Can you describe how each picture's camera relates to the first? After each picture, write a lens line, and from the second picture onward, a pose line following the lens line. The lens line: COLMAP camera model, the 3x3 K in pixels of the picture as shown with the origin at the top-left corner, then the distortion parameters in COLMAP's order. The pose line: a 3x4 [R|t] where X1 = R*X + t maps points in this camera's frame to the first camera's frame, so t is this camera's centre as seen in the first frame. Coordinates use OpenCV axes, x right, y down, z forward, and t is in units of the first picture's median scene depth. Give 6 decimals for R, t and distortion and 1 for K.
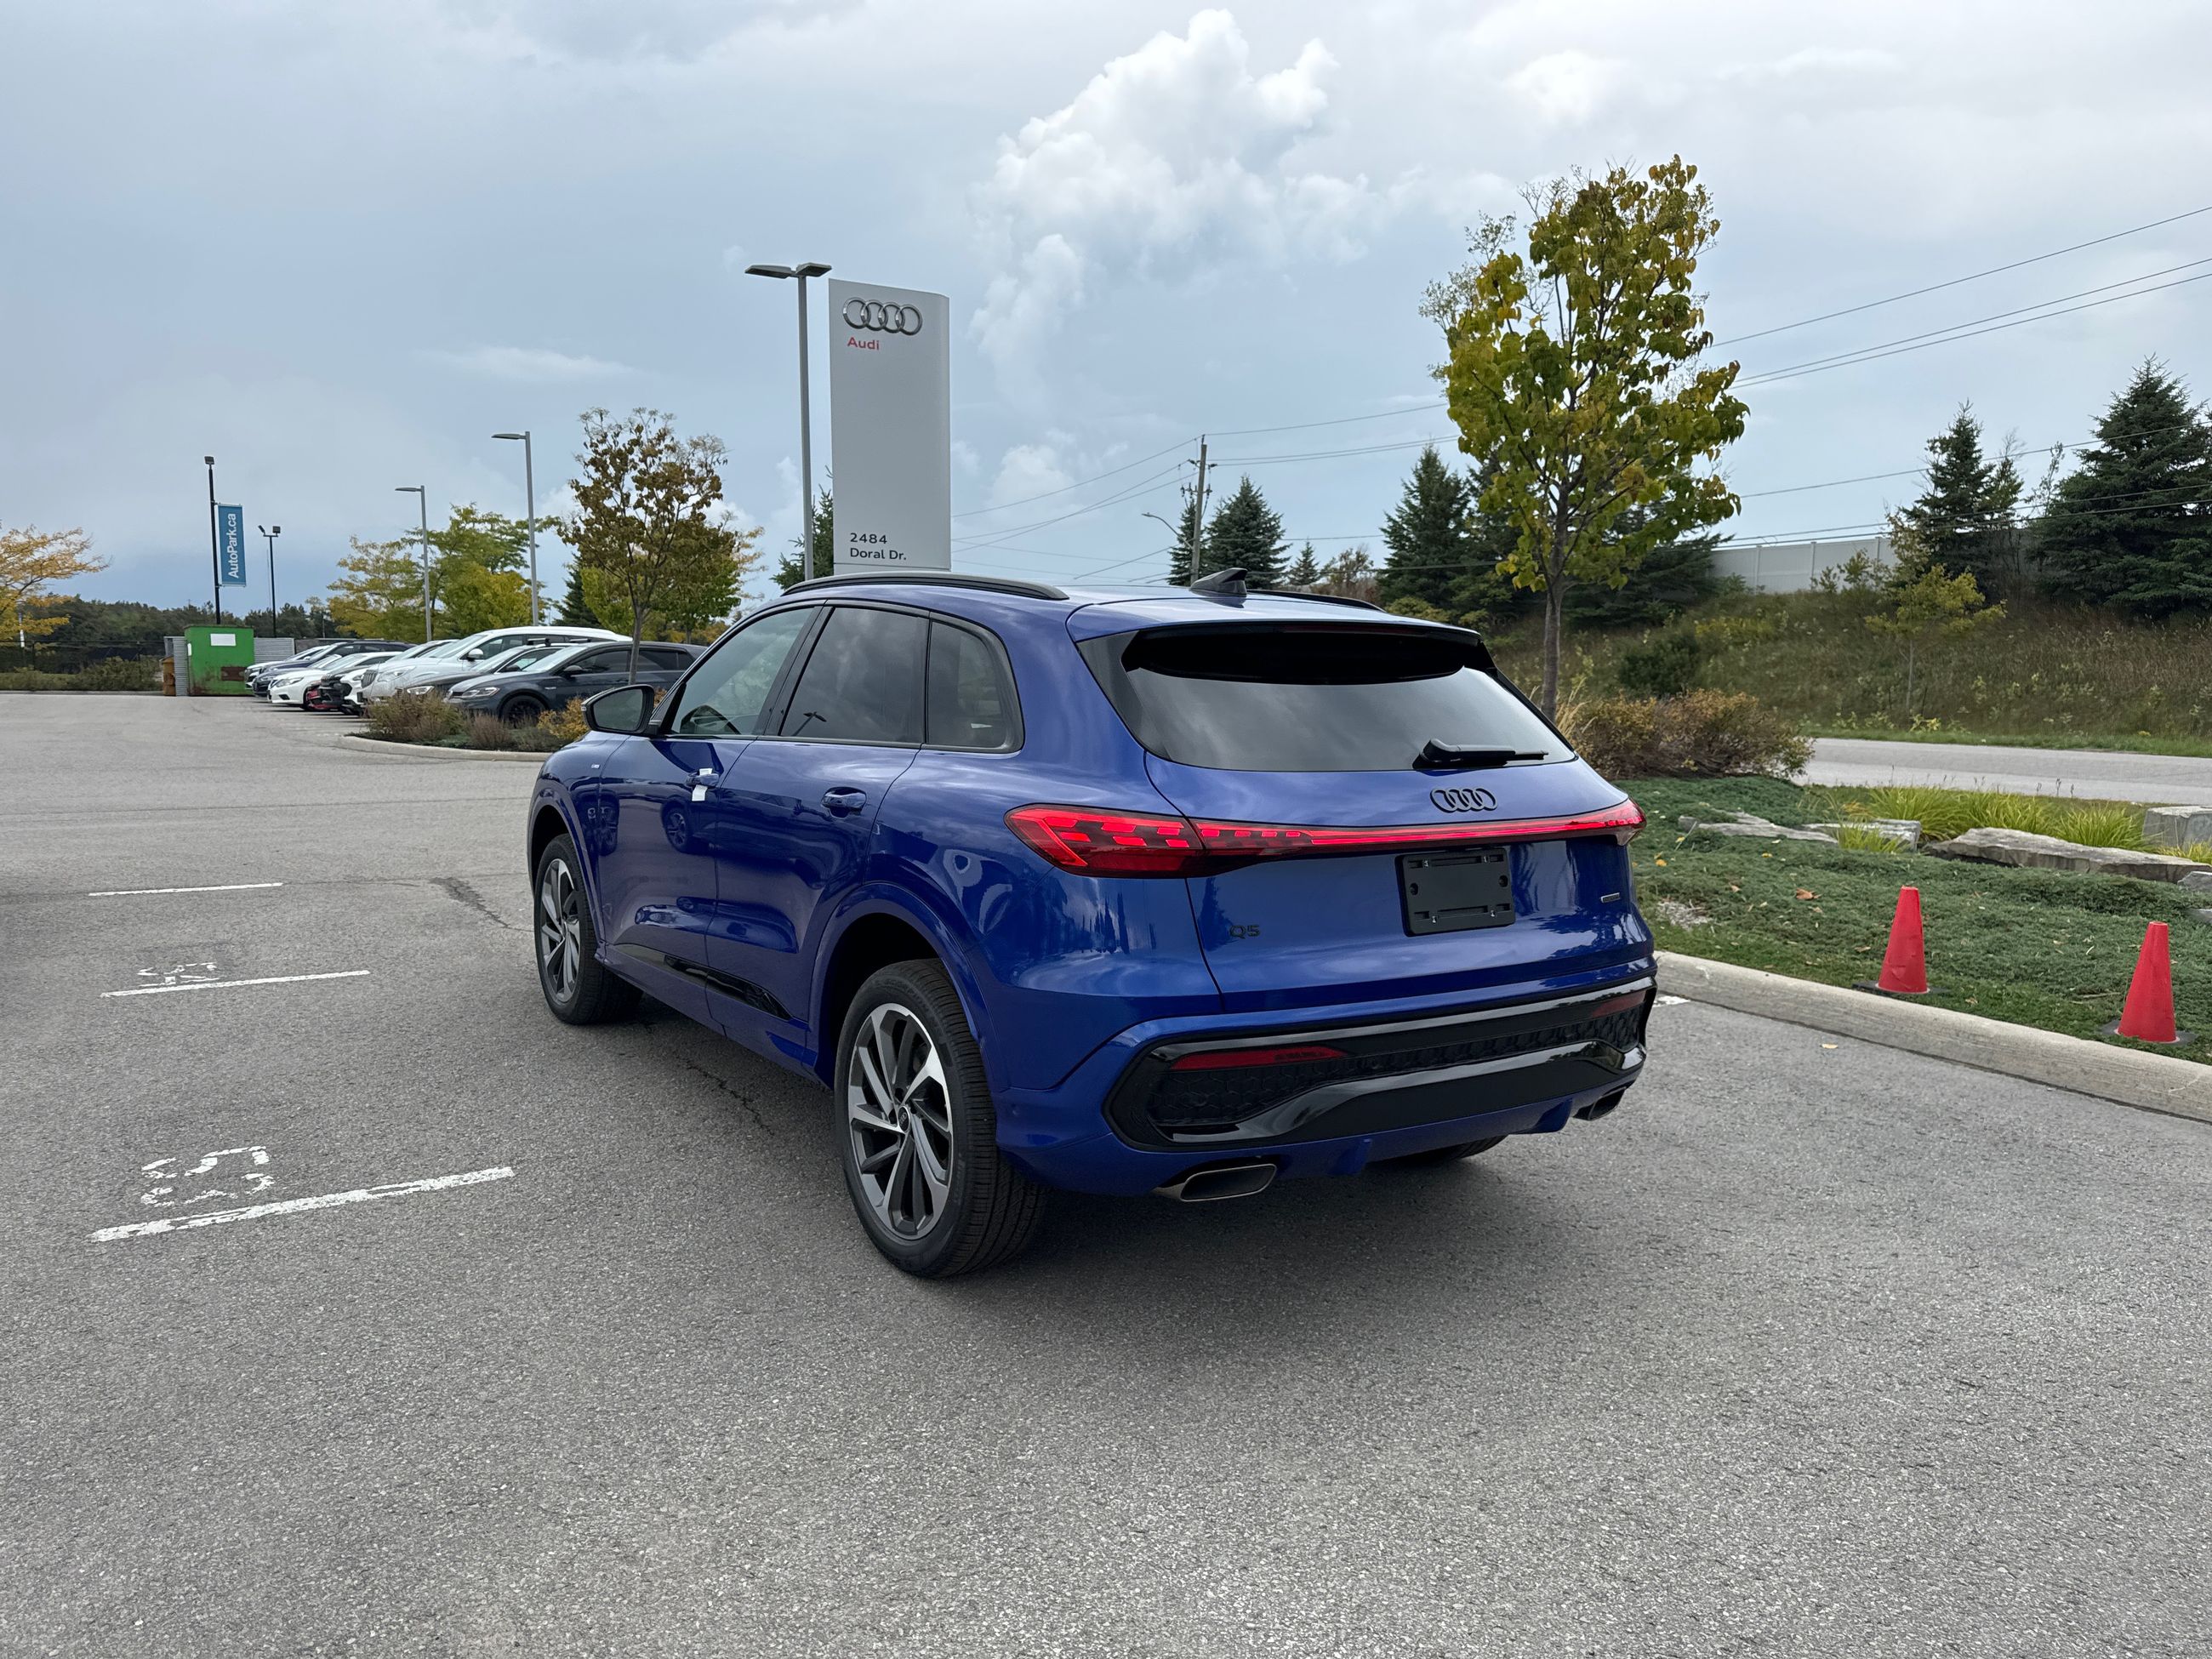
lens RADIAL K [[1556.9, 0, 1088.0], [0, 1556.9, 860.6], [0, 0, 1]] dist [0.038042, -0.043373]
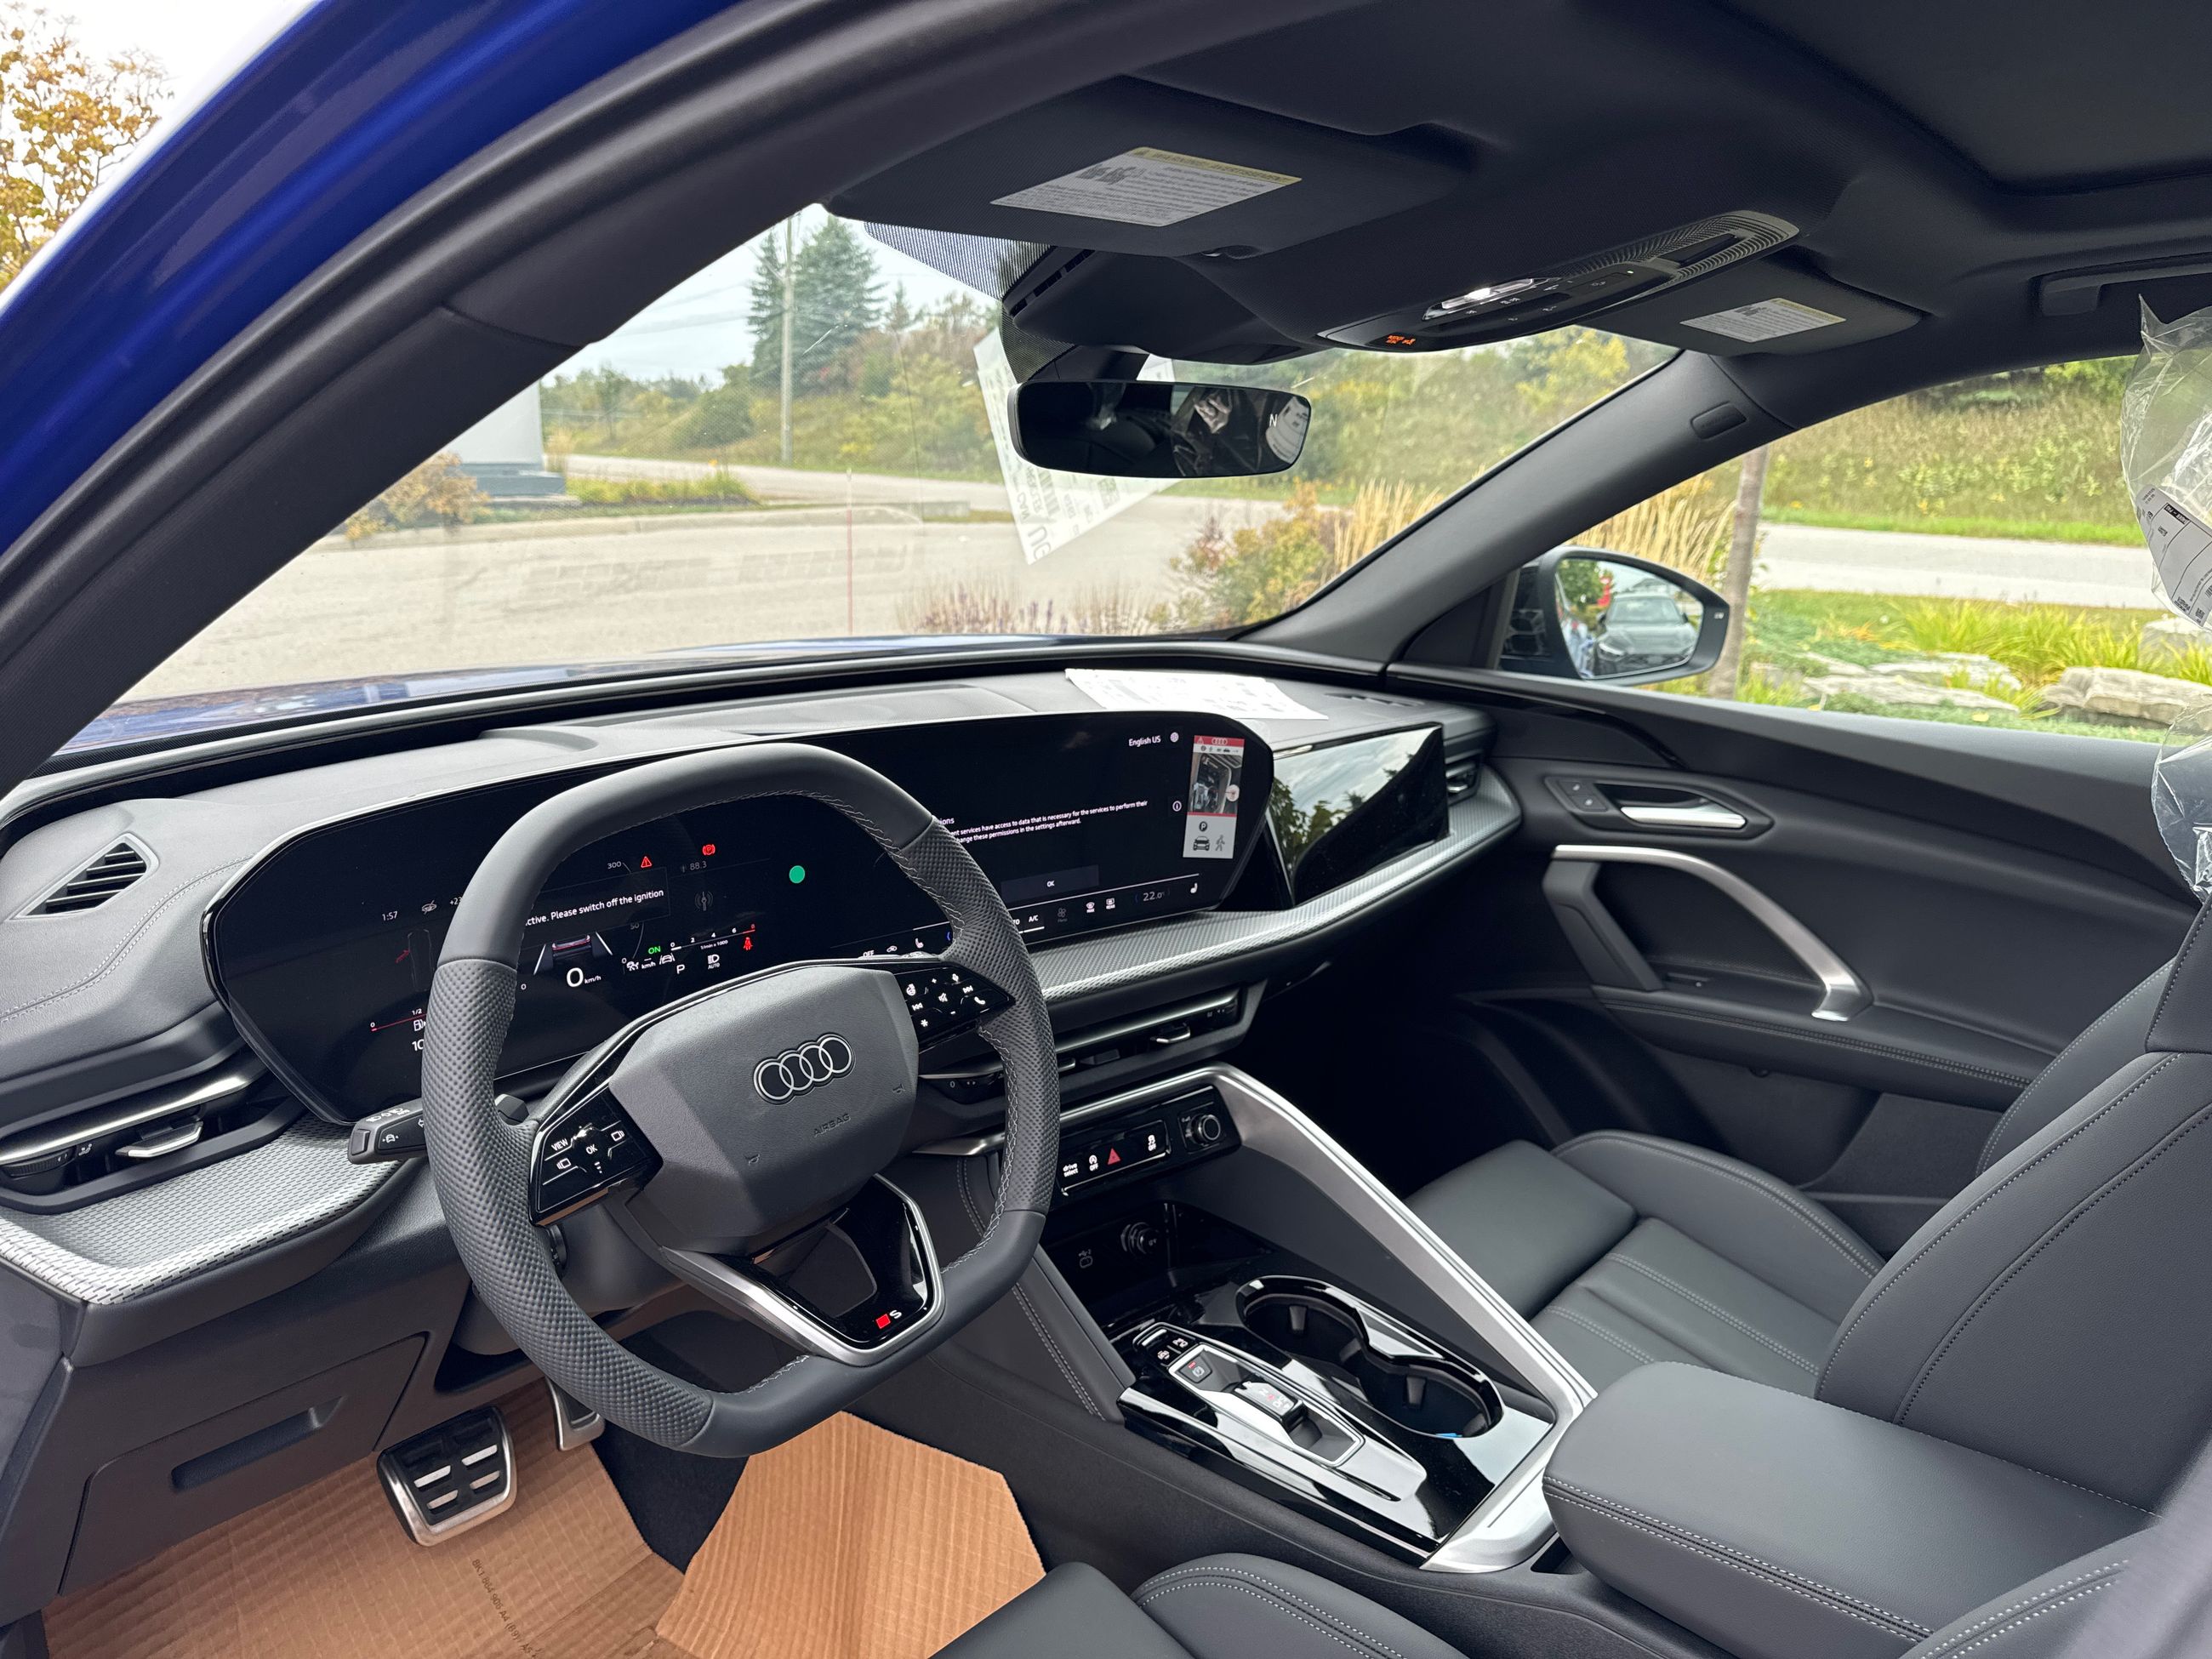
lens RADIAL K [[1609.0, 0, 1089.3], [0, 1609.0, 832.0], [0, 0, 1]] dist [0.073071, -0.049242]
pose [[0.965058, -0.049370, 0.257343, -0.114533], [0.017288, 0.991947, 0.125468, -0.059446], [-0.261464, -0.116635, 0.958140, 0.425291]]
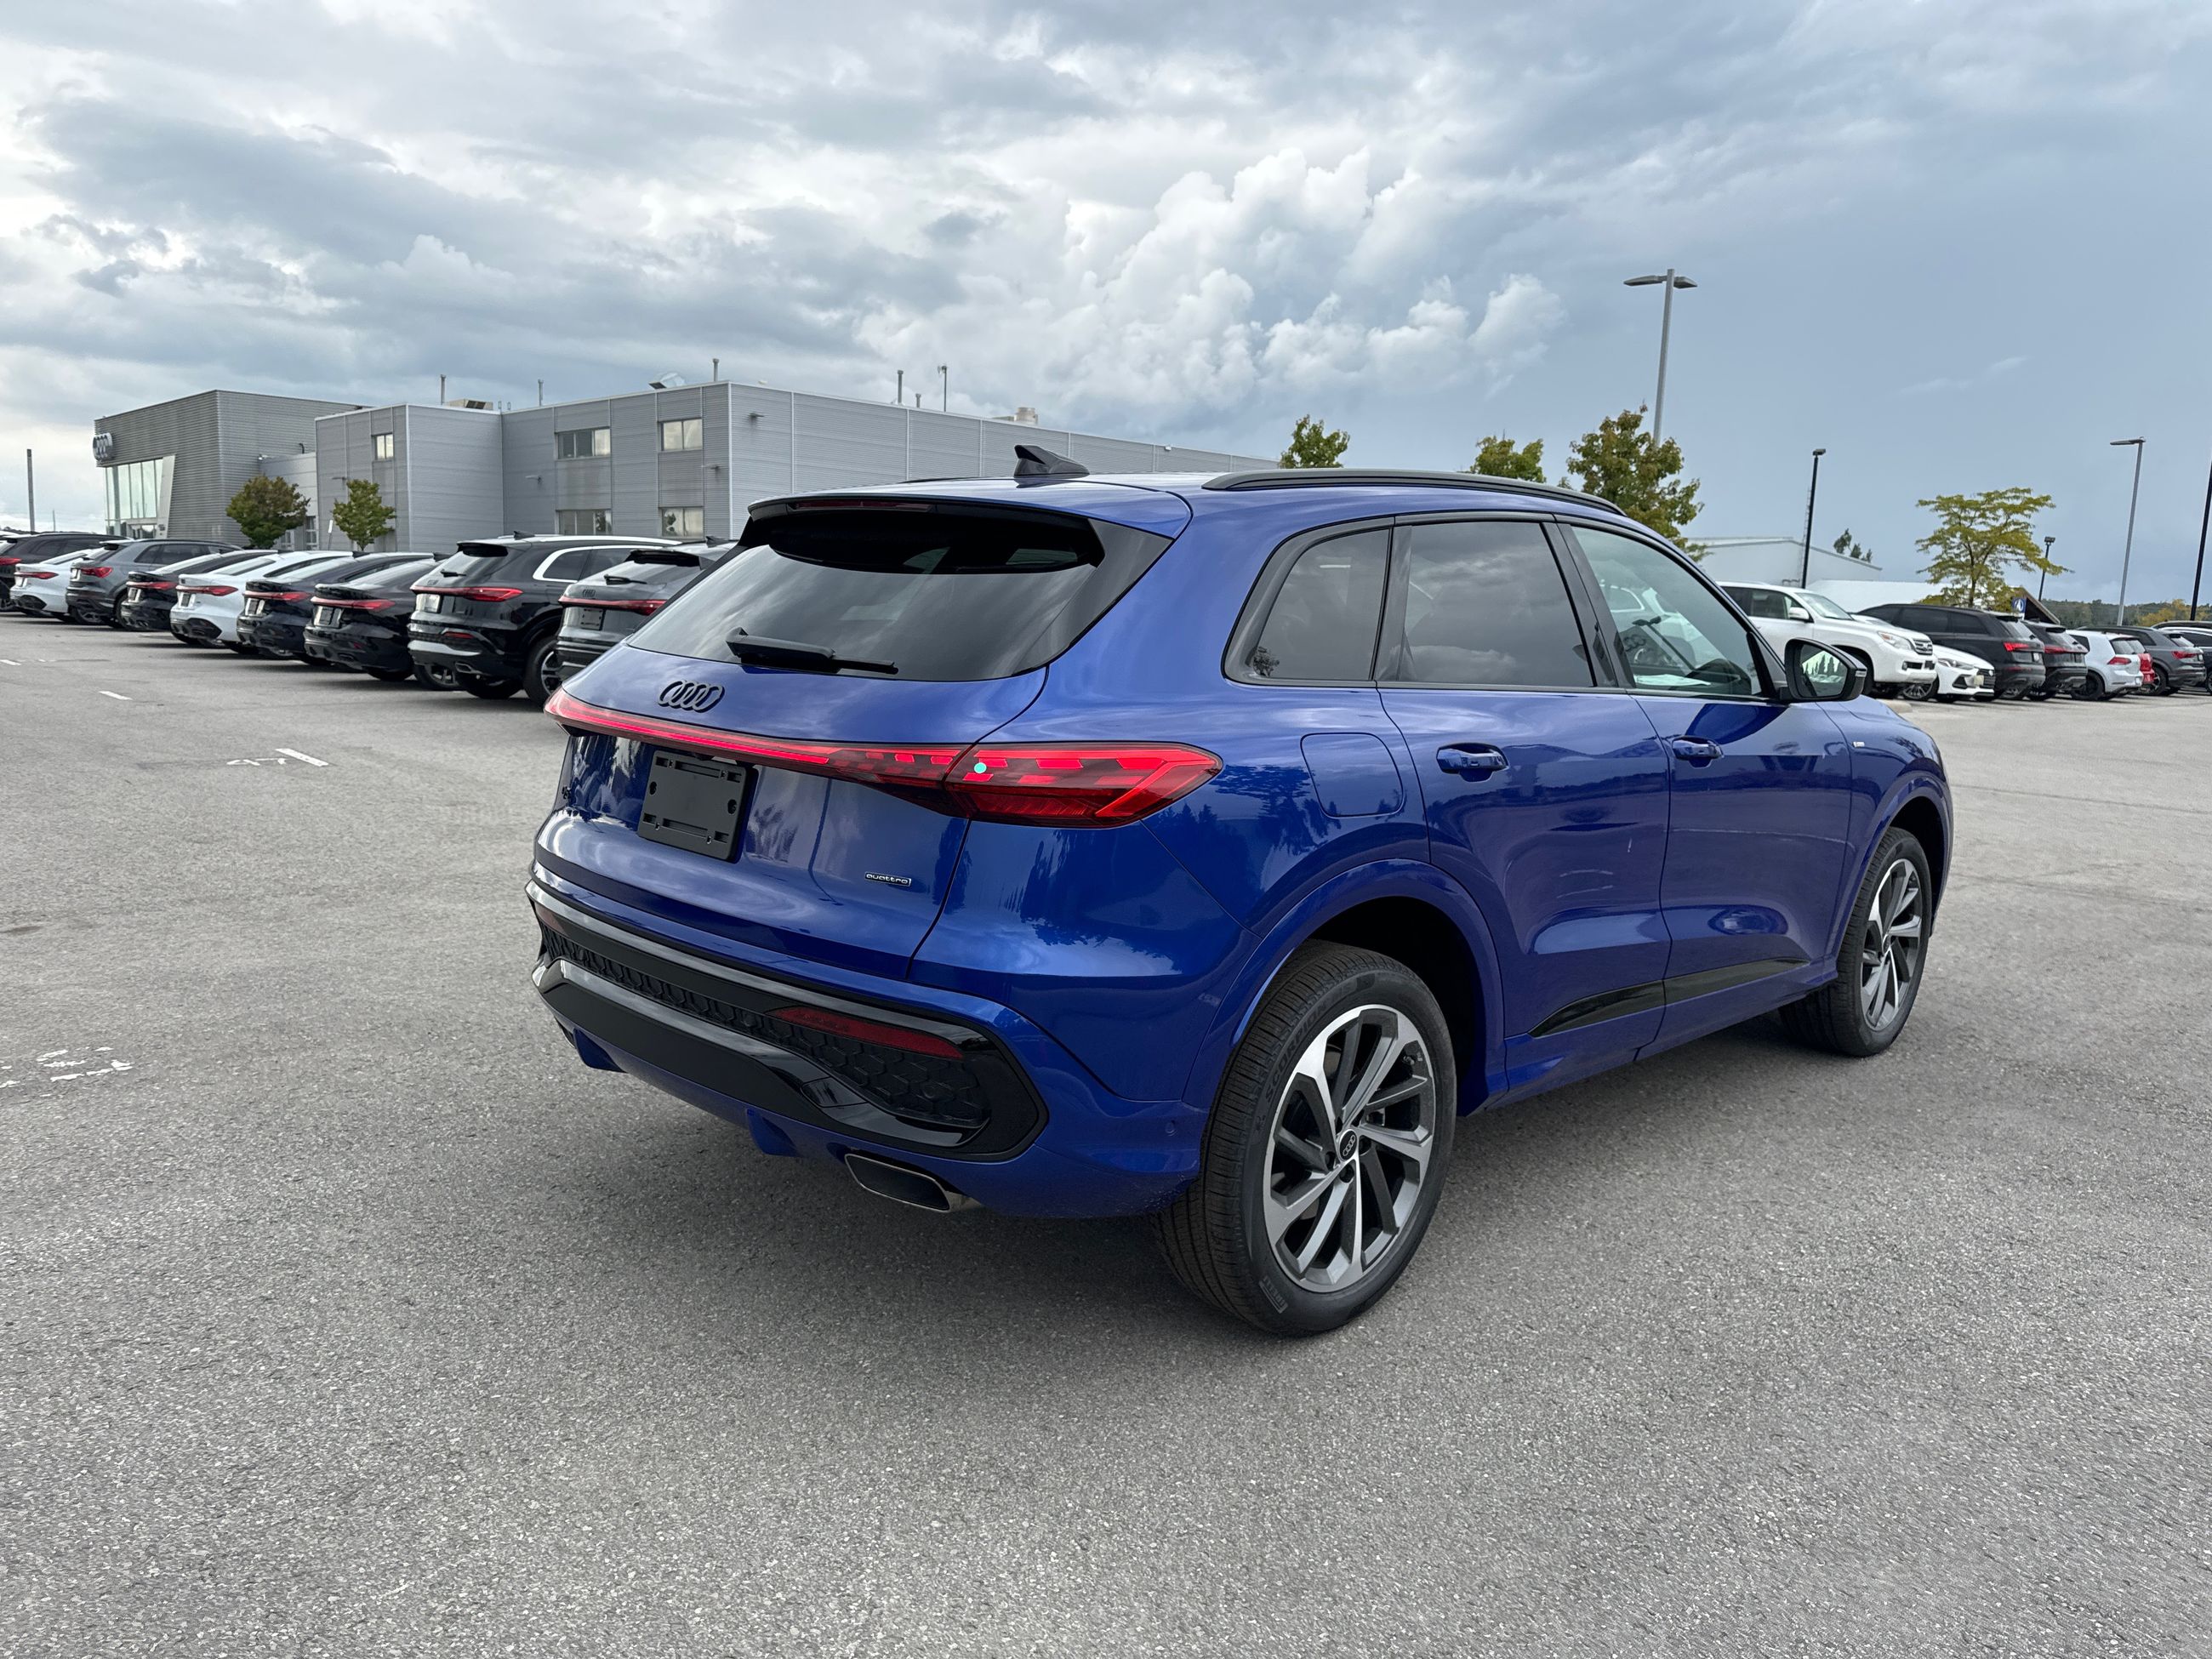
lens RADIAL K [[1556.9, 0, 1115.0], [0, 1556.9, 818.7], [0, 0, 1]] dist [0.038042, -0.043373]
pose [[0.202660, 0.131903, -0.970325, 0.400504], [-0.162242, 0.981715, 0.099566, -0.034210], [0.965715, 0.137249, 0.220355, 0.371455]]
